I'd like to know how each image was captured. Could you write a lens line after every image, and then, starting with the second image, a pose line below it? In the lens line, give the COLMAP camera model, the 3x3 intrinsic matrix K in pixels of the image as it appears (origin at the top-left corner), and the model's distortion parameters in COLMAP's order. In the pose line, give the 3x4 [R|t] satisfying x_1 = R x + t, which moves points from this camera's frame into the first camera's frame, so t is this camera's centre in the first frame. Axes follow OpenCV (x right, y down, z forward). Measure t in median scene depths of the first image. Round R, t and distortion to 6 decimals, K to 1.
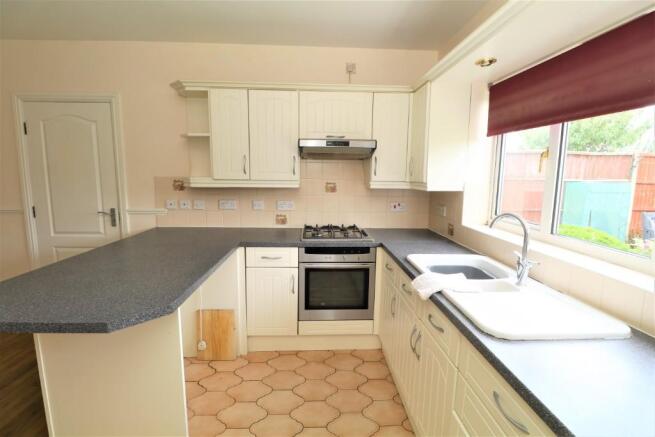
lens RADIAL K [[304.0, 0, 328.3], [0, 304.0, 215.2], [0, 0, 1]] dist [-0.004021, -0.009726]
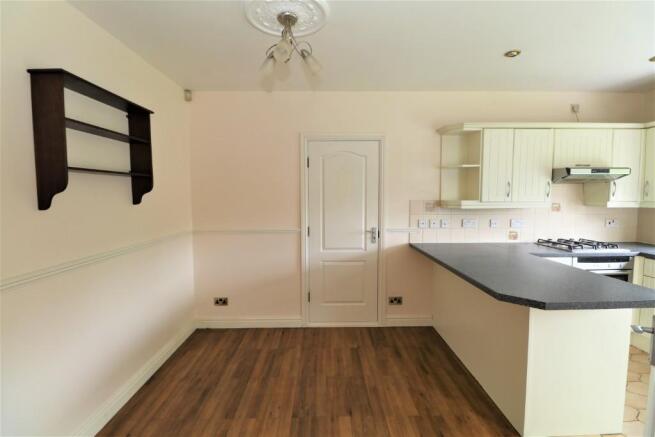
lens RADIAL K [[304.0, 0, 327.3], [0, 304.0, 213.9], [0, 0, 1]] dist [-0.004021, -0.009726]
pose [[0.998850, -0.015744, -0.045290, -0.953791], [0.012431, 0.997289, -0.072528, 0.008729], [0.046309, 0.071882, 0.996338, -0.231979]]
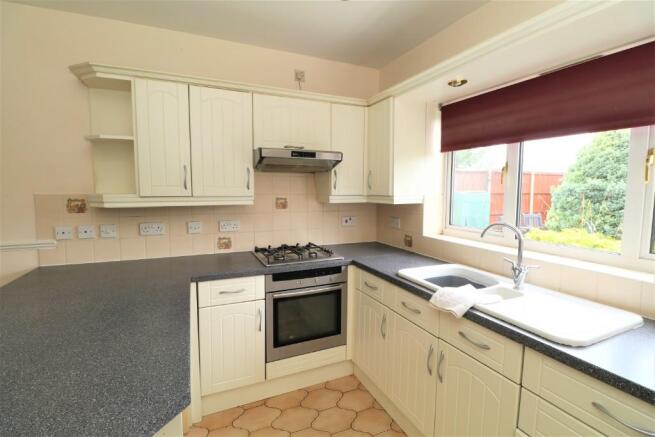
lens RADIAL K [[304.0, 0, 327.8], [0, 304.0, 215.3], [0, 0, 1]] dist [-0.004021, -0.009726]
pose [[0.932256, -0.040306, 0.359548, -0.219428], [0.057150, 0.997704, -0.036335, -0.017957], [-0.357258, 0.054422, 0.932419, 0.133842]]
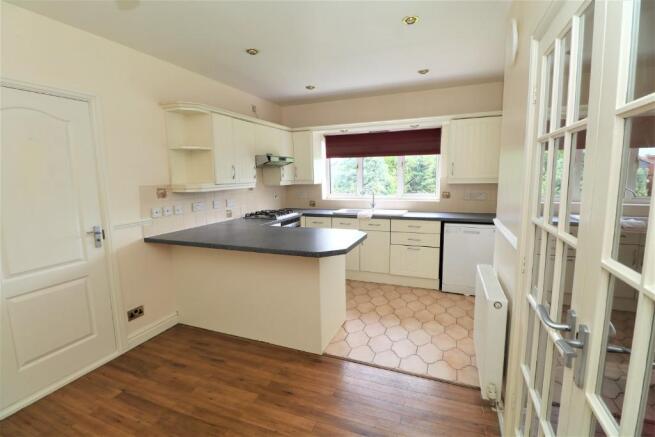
lens RADIAL K [[304.0, 0, 325.8], [0, 304.0, 215.6], [0, 0, 1]] dist [-0.004021, -0.009726]
pose [[0.426475, -0.141383, 0.893381, -1.347625], [0.150569, 0.985024, 0.084008, -0.029070], [-0.891879, 0.098688, 0.441376, 0.058582]]
